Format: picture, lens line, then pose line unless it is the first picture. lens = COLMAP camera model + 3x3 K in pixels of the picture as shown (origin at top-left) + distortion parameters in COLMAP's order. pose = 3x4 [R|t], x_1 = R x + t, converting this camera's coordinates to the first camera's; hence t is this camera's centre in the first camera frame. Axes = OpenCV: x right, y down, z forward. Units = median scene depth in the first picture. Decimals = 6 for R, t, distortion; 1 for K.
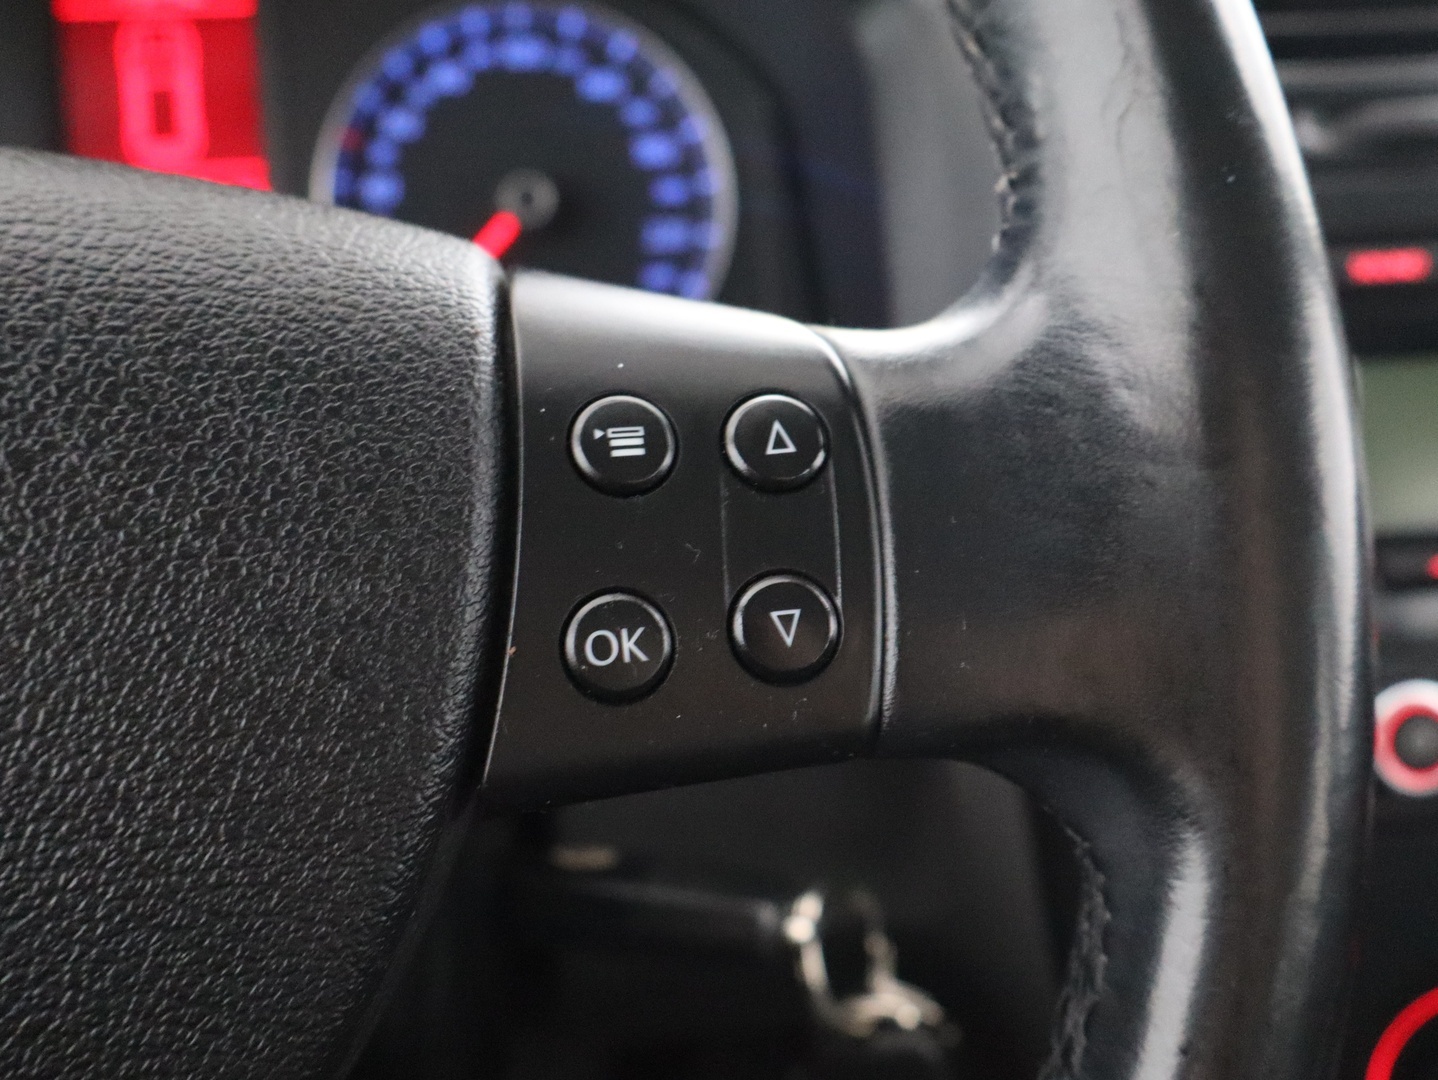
lens RADIAL K [[1529.4, 0, 719.0], [0, 1529.4, 540.0], [0, 0, 1]] dist [0.079018, -0.002860]
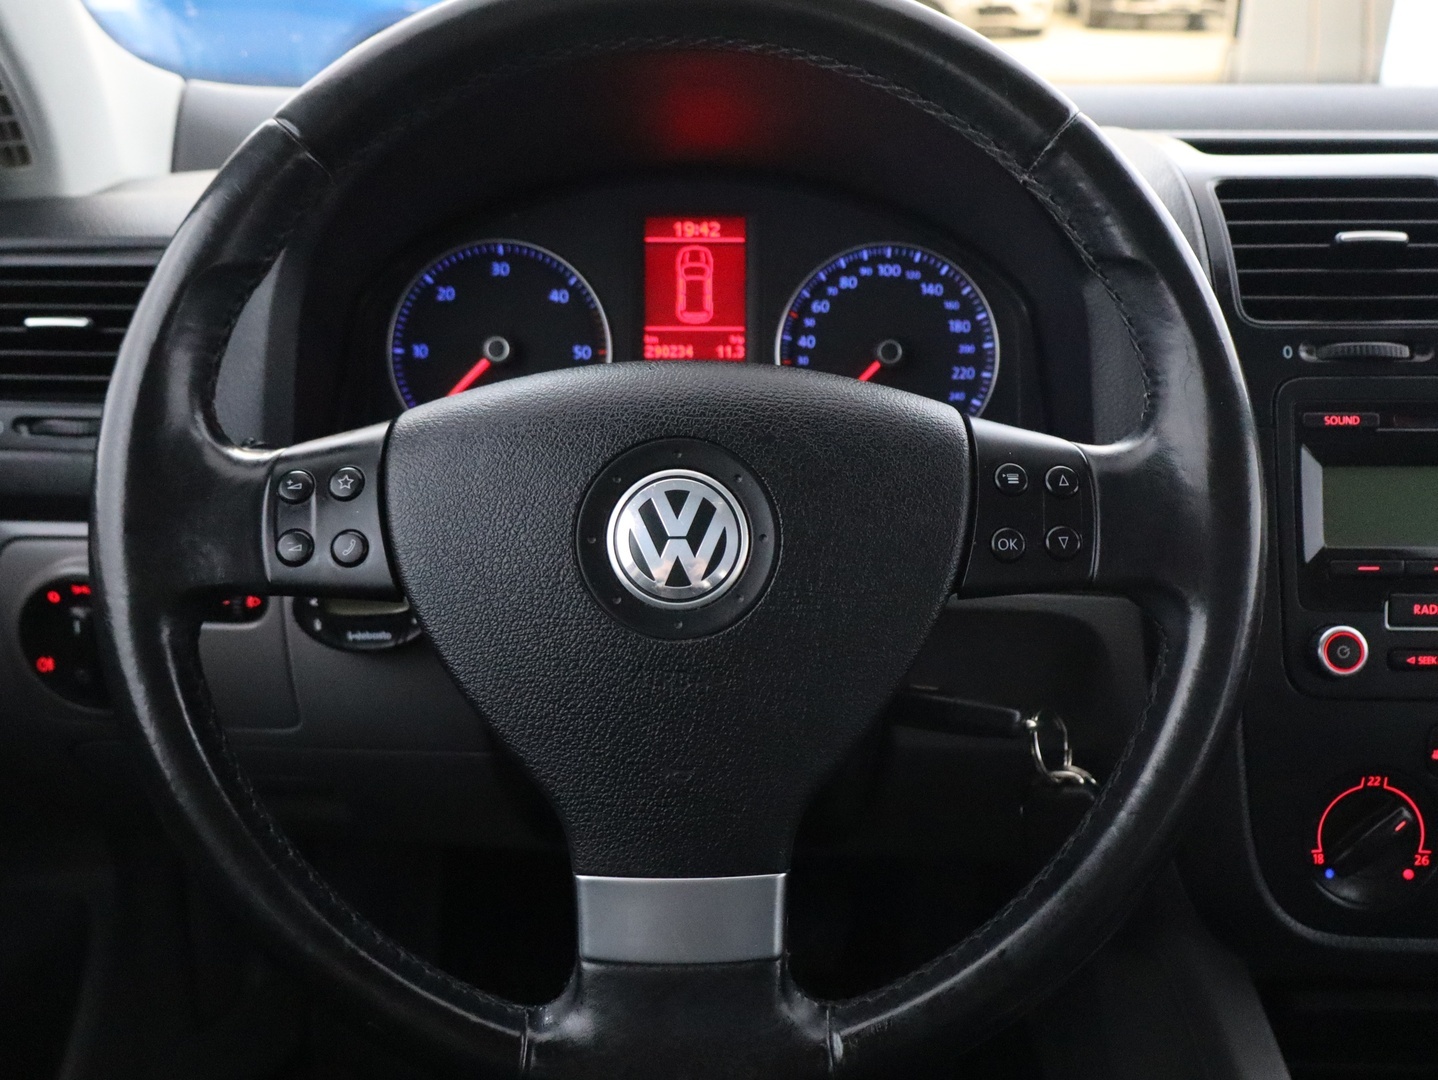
lens RADIAL K [[1561.0, 0, 719.0], [0, 1561.0, 540.0], [0, 0, 1]] dist [-0.008590, -0.004672]
pose [[0.993506, 0.061728, -0.095575, -0.314273], [-0.065740, 0.997058, -0.039412, 0.202725], [0.092861, 0.045439, 0.994642, -1.976161]]
